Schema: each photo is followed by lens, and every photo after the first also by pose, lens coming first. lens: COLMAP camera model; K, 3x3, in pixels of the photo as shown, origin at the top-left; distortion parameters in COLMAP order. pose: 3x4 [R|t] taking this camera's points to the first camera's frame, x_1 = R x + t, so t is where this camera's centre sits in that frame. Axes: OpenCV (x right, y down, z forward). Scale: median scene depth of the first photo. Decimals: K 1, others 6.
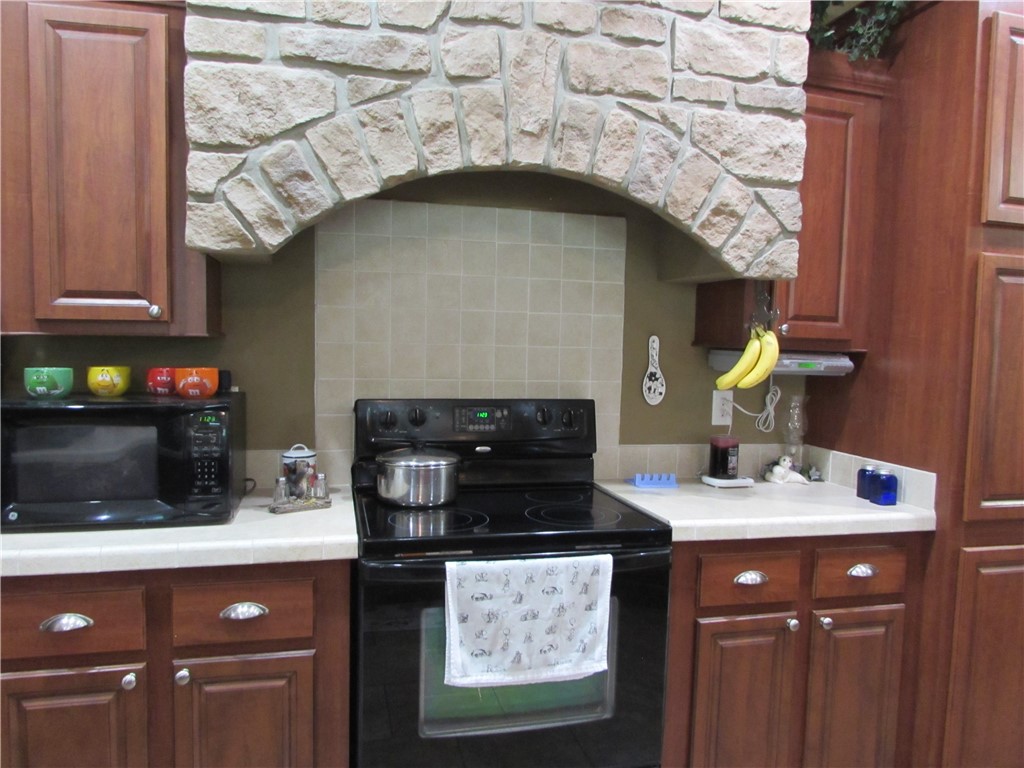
lens RADIAL K [[725.3, 0, 513.9], [0, 725.3, 382.9], [0, 0, 1]] dist [-0.012451, 0.000973]
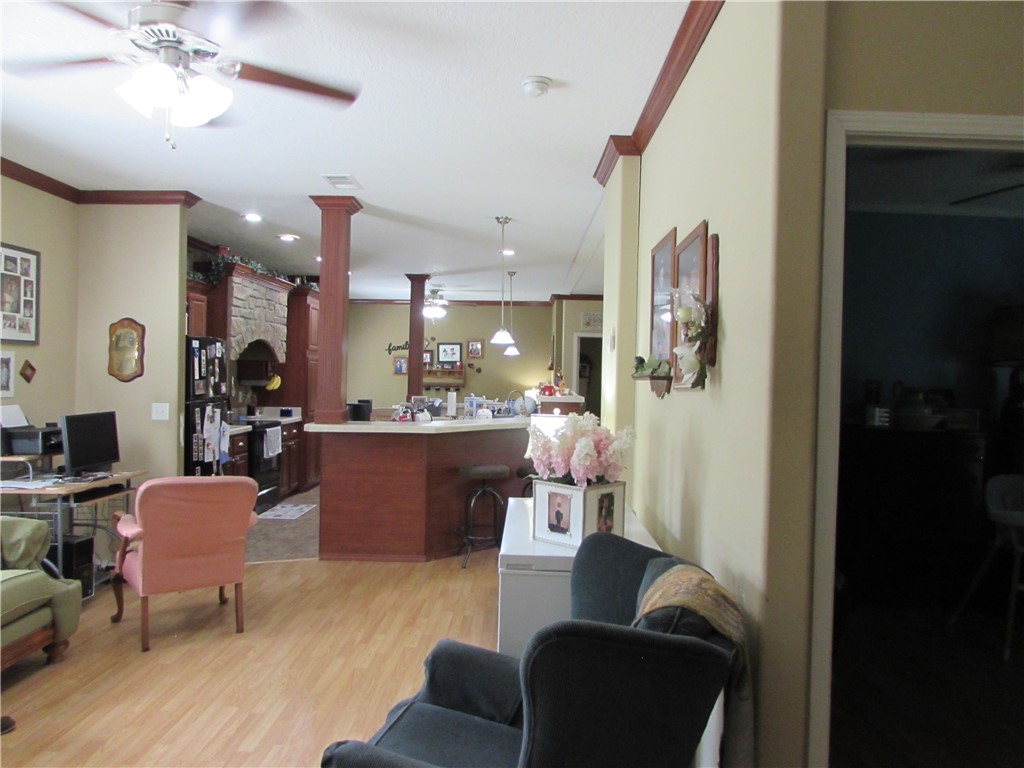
lens RADIAL K [[725.3, 0, 512.1], [0, 725.3, 384.3], [0, 0, 1]] dist [-0.012451, 0.000973]
pose [[0.278979, -0.035937, 0.959625, -3.159881], [0.052718, 0.998366, 0.022061, -0.038468], [-0.958849, 0.044435, 0.280417, -1.393137]]
